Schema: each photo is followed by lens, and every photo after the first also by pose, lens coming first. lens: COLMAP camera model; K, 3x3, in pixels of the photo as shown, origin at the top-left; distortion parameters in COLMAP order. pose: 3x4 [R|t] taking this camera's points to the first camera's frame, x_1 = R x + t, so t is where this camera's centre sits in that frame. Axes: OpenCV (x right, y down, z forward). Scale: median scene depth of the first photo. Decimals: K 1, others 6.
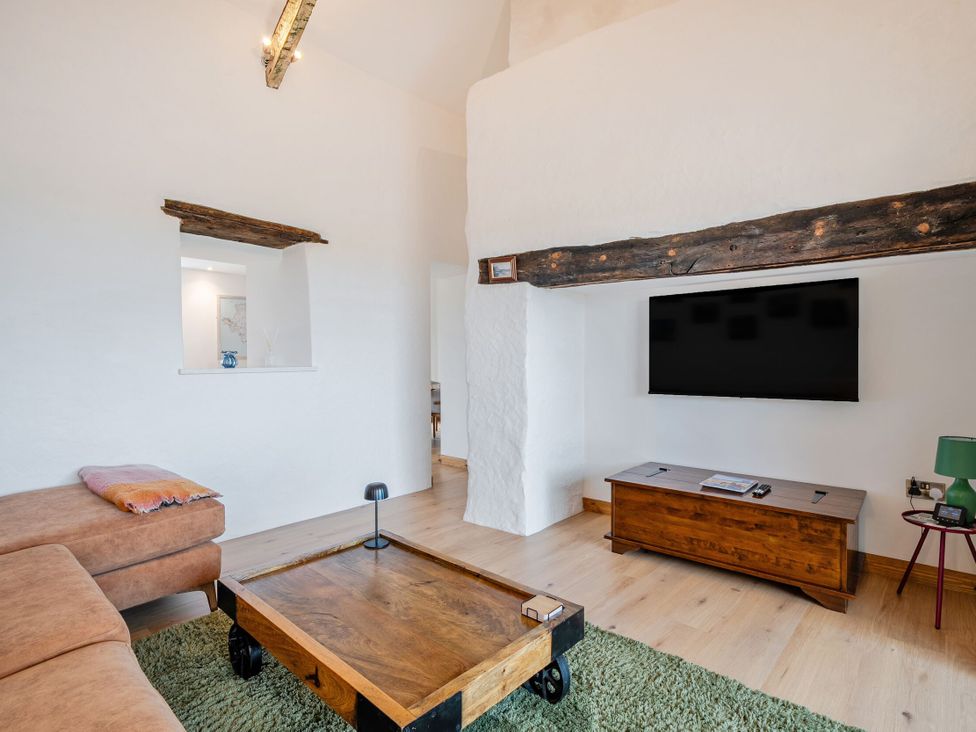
lens RADIAL K [[505.4, 0, 497.6], [0, 505.4, 366.0], [0, 0, 1]] dist [0.002552, -0.000927]
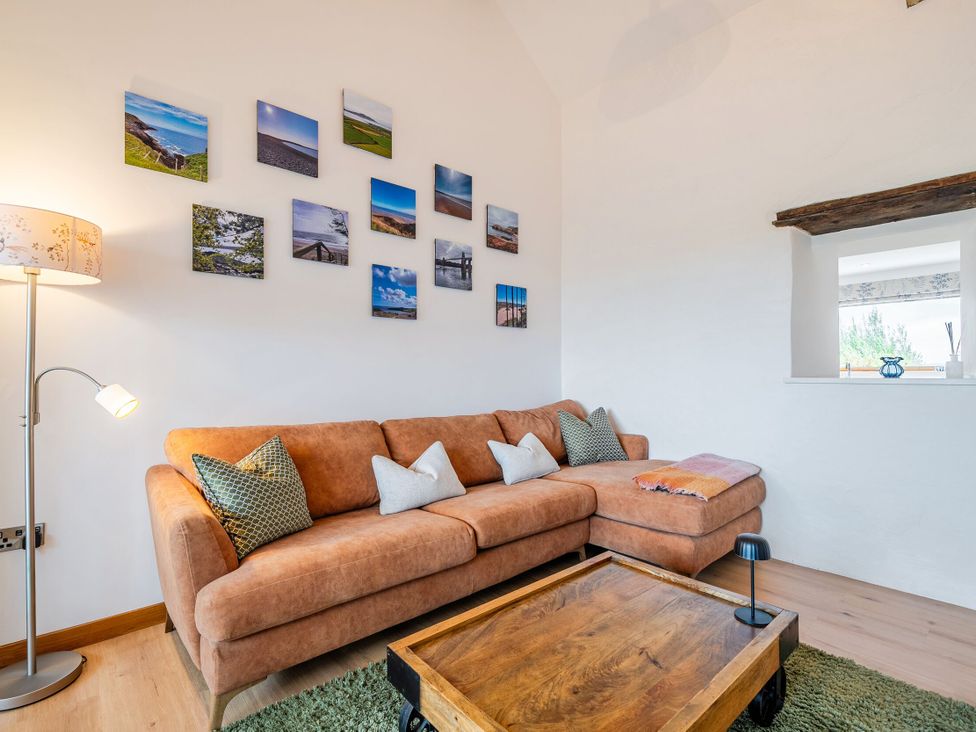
lens RADIAL K [[484.1, 0, 485.2], [0, 484.1, 363.5], [0, 0, 1]] dist [-0.000510, -0.001473]
pose [[-0.129578, -0.007752, -0.991539, 0.564245], [-0.007014, 0.999952, -0.006901, -0.014396], [0.991544, 0.006061, -0.129626, 0.758251]]
